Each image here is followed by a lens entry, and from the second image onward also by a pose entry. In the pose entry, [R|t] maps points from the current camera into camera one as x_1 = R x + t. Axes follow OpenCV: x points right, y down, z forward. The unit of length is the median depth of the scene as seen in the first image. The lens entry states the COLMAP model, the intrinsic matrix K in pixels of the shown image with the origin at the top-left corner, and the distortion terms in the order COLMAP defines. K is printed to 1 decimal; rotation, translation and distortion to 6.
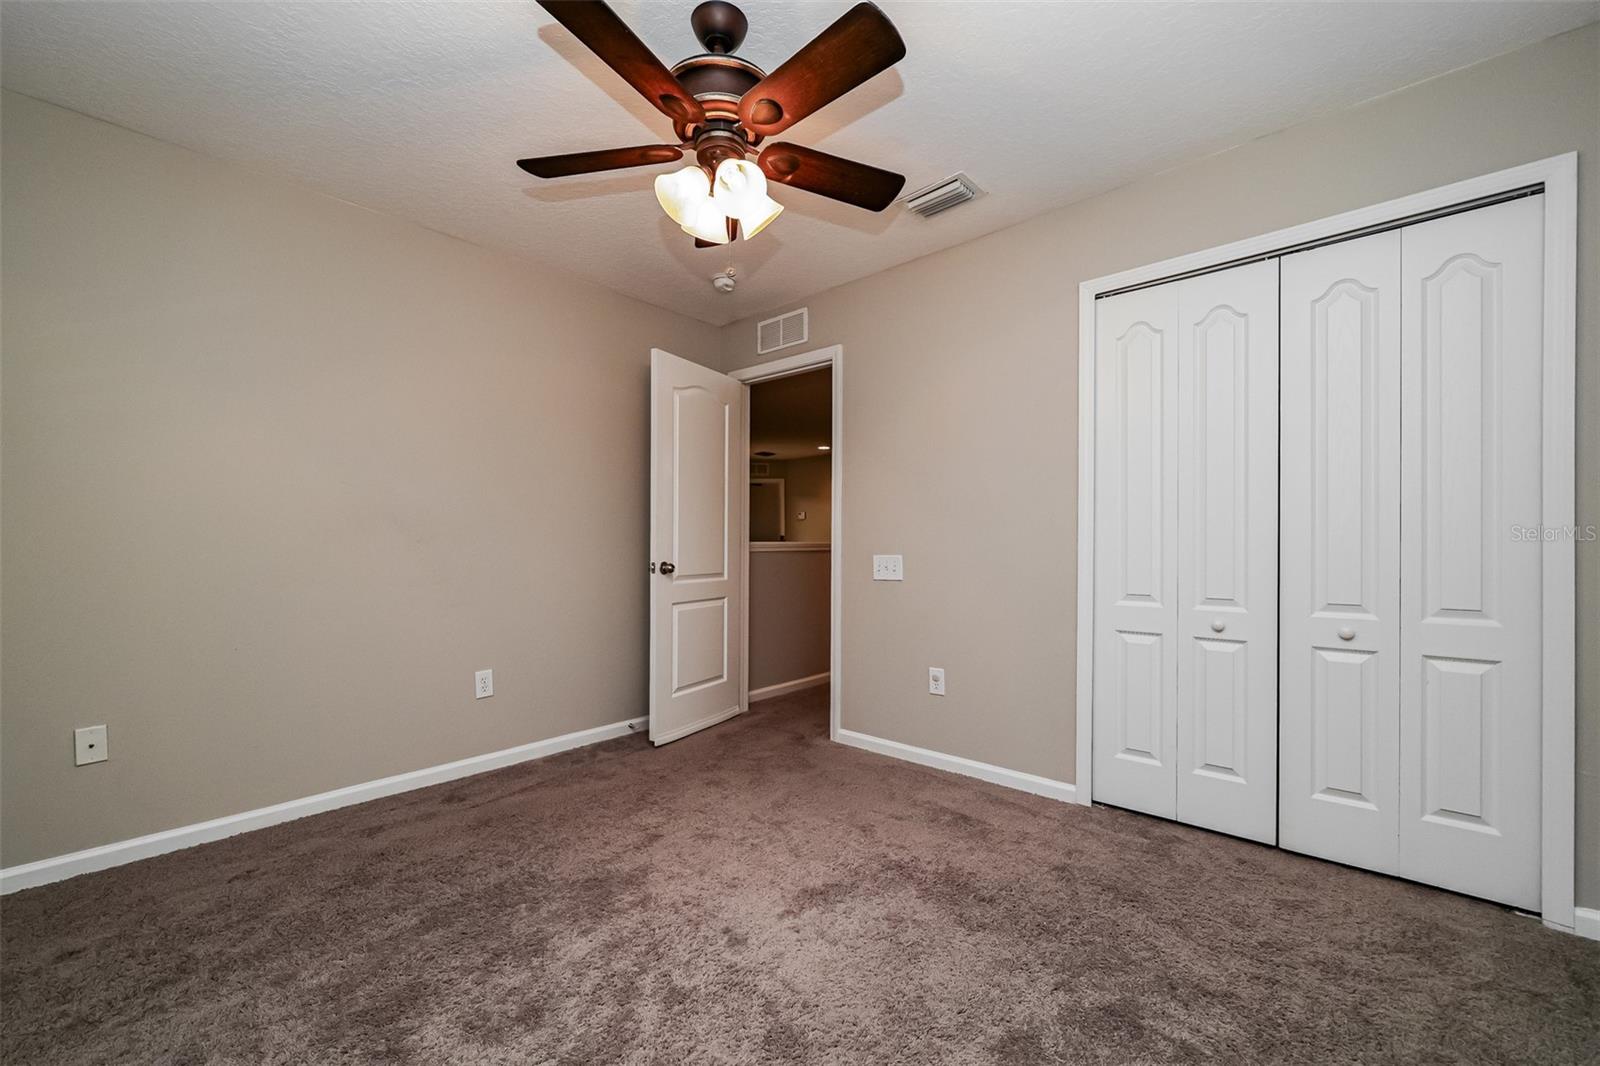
lens RADIAL K [[647.2, 0, 842.1], [0, 647.2, 555.9], [0, 0, 1]] dist [0.003522, -0.000444]
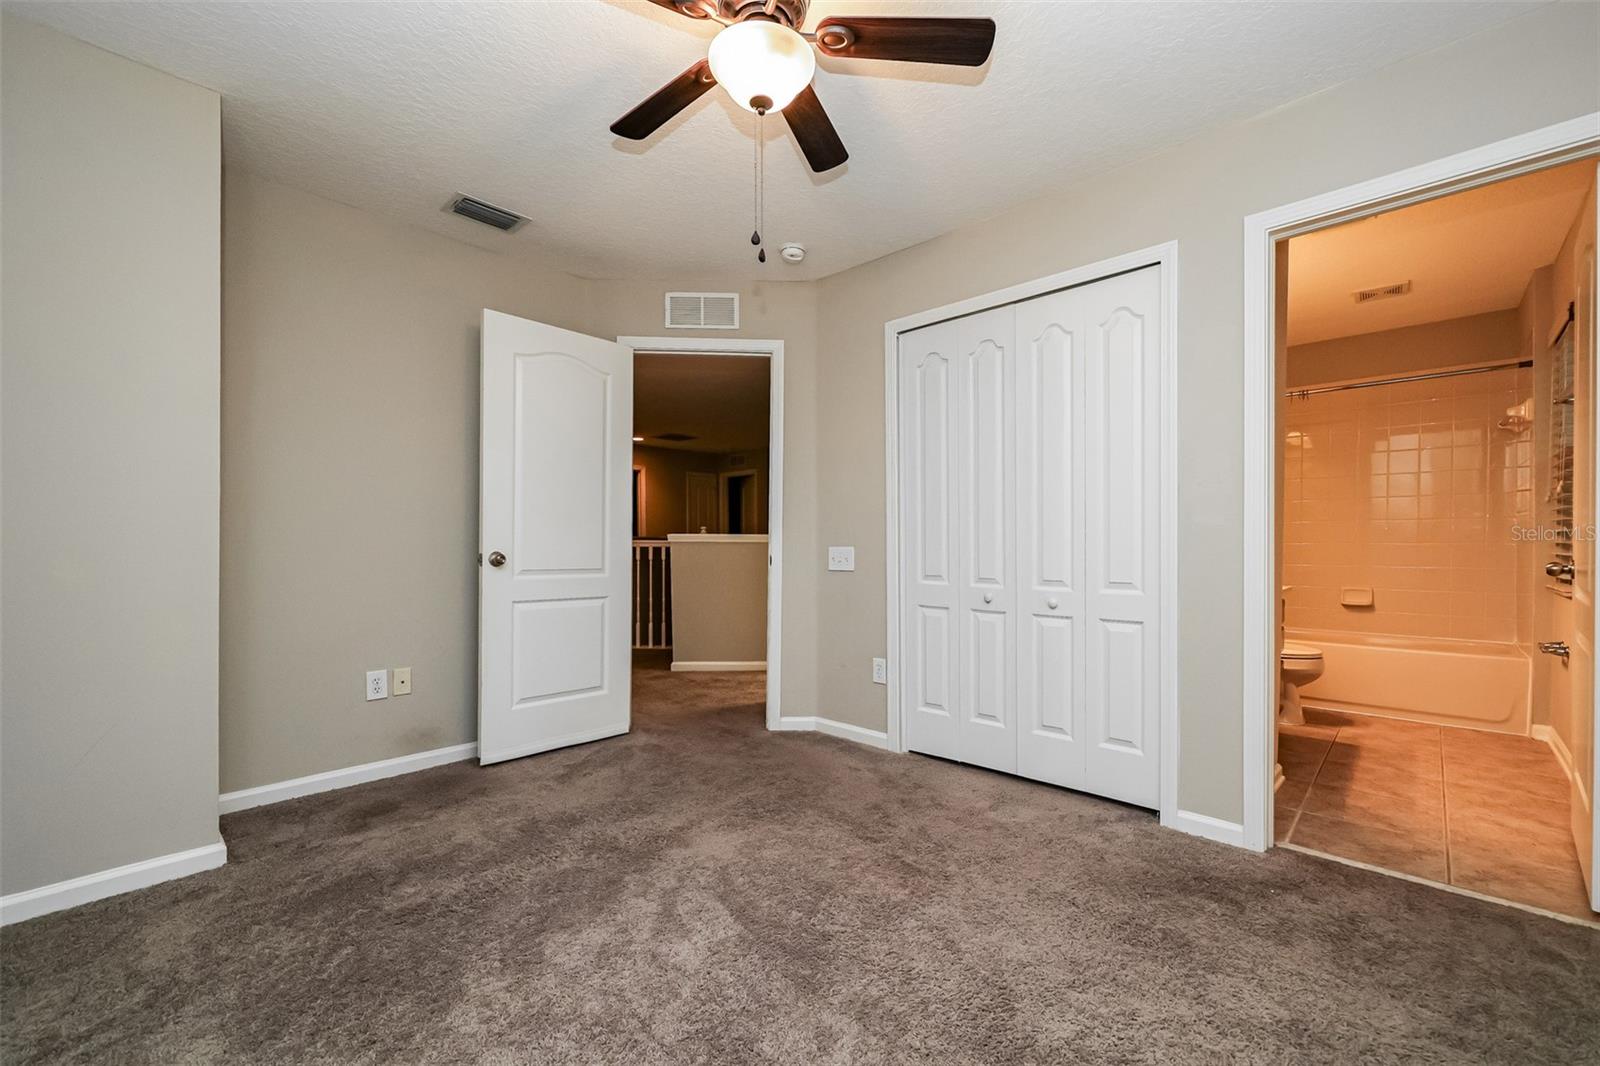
lens RADIAL K [[647.2, 0, 801.2], [0, 647.2, 537.8], [0, 0, 1]] dist [0.003522, -0.000444]
pose [[0.998738, -0.014955, -0.047937, 0.099794], [0.014200, 0.999770, -0.016054, 0.001412], [0.048166, 0.015353, 0.998721, -0.085595]]
